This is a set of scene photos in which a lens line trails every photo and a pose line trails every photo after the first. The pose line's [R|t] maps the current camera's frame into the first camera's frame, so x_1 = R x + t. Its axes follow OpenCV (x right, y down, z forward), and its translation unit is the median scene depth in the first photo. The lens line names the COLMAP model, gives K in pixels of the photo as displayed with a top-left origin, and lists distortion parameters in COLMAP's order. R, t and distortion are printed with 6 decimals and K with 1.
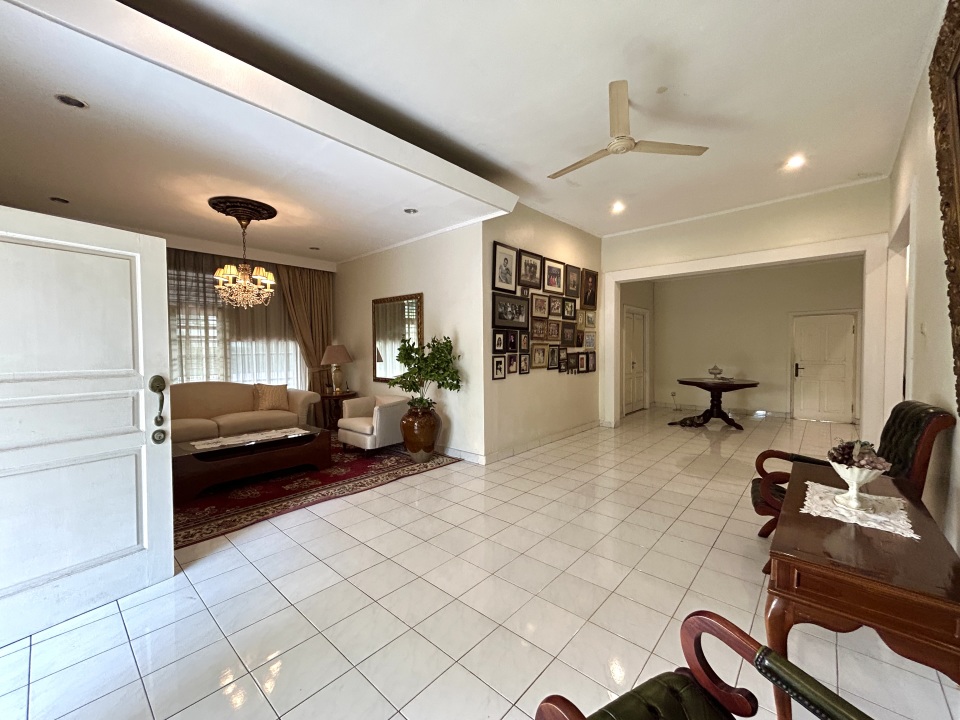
lens RADIAL K [[388.2, 0, 480.5], [0, 388.2, 361.1], [0, 0, 1]] dist [-0.003305, -0.000031]
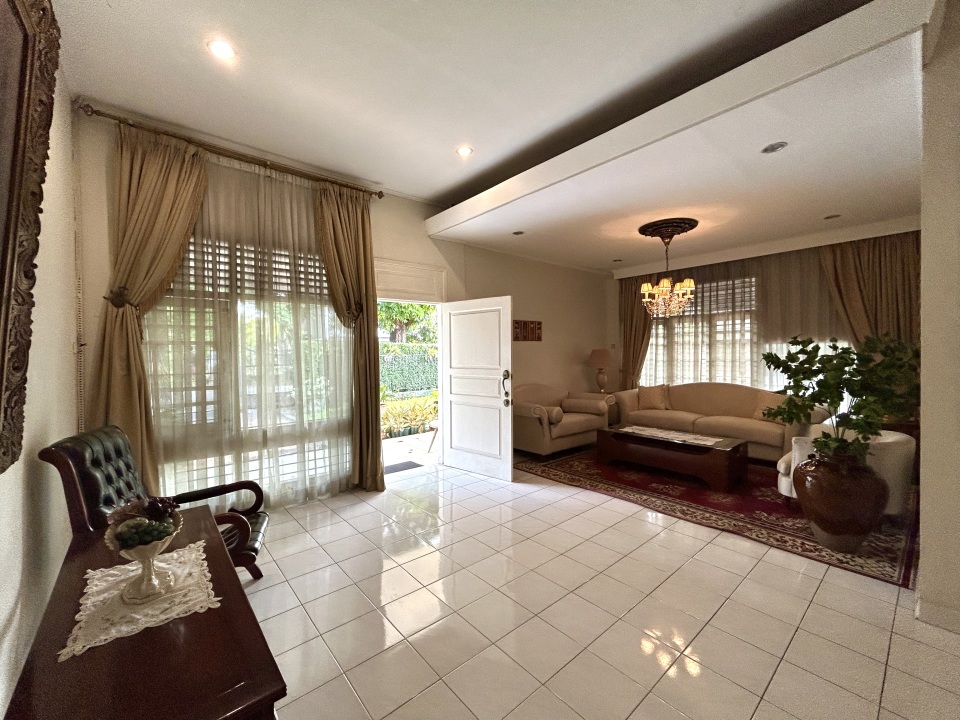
lens RADIAL K [[392.8, 0, 476.7], [0, 392.8, 357.7], [0, 0, 1]] dist [0.000781, 0.000139]
pose [[-0.141404, 0.017484, -0.989798, 0.602674], [-0.020923, 0.999568, 0.020646, -0.032717], [0.989731, 0.023629, -0.140977, 0.640201]]
